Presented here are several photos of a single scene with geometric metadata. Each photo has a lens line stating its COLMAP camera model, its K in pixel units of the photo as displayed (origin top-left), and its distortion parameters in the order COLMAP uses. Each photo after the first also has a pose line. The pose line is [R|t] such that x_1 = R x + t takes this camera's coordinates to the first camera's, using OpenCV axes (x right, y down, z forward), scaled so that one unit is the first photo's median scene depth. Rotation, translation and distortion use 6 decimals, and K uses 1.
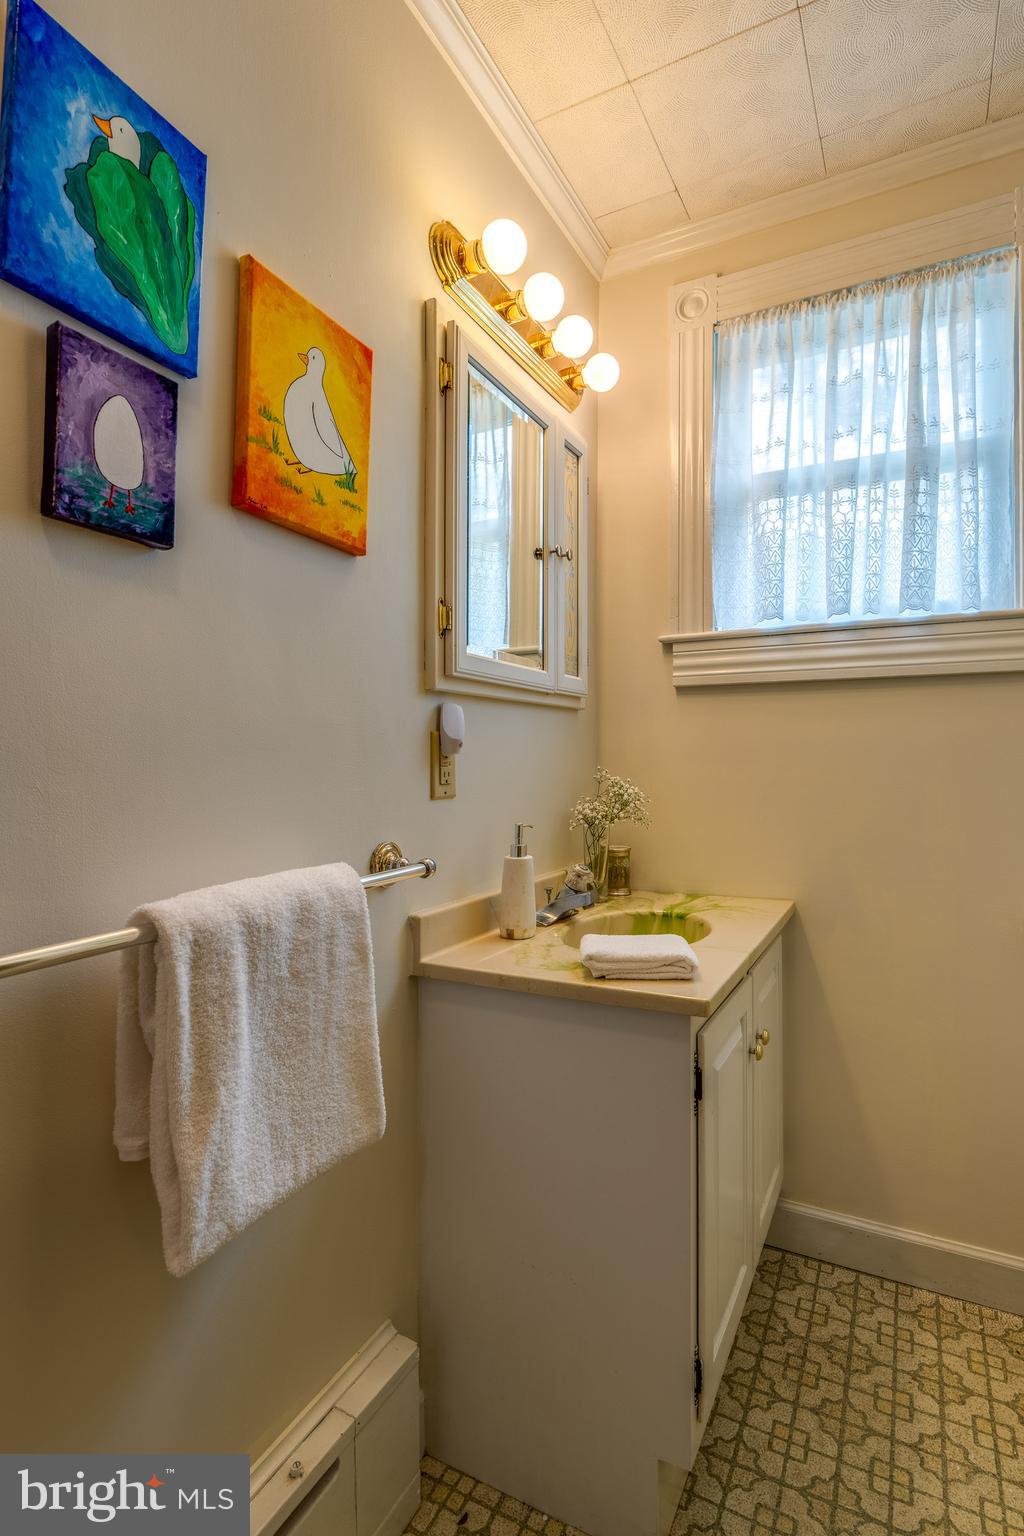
lens RADIAL K [[740.5, 0, 516.5], [0, 740.5, 764.8], [0, 0, 1]] dist [-0.006498, 0.001493]
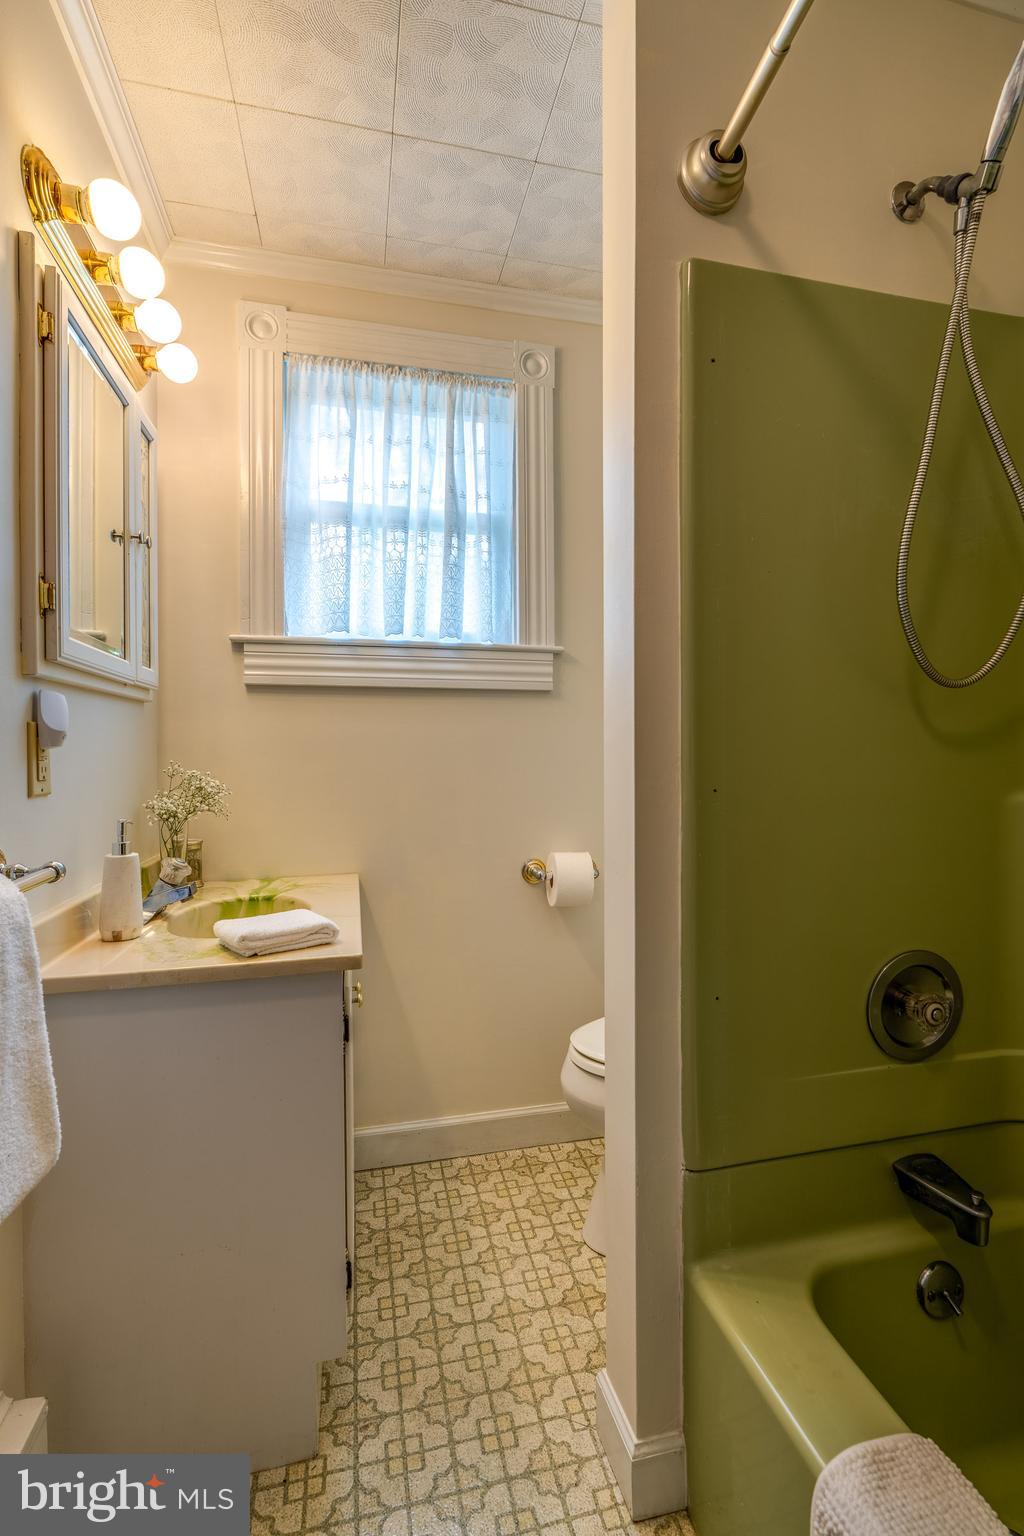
lens RADIAL K [[702.5, 0, 512.0], [0, 702.5, 768.0], [0, 0, 1]] dist [-0.004910, 0.000468]
pose [[0.769811, -0.013363, 0.638133, -0.168185], [0.005213, 0.999879, 0.014649, 0.001320], [-0.638251, -0.007950, 0.769787, -0.016130]]
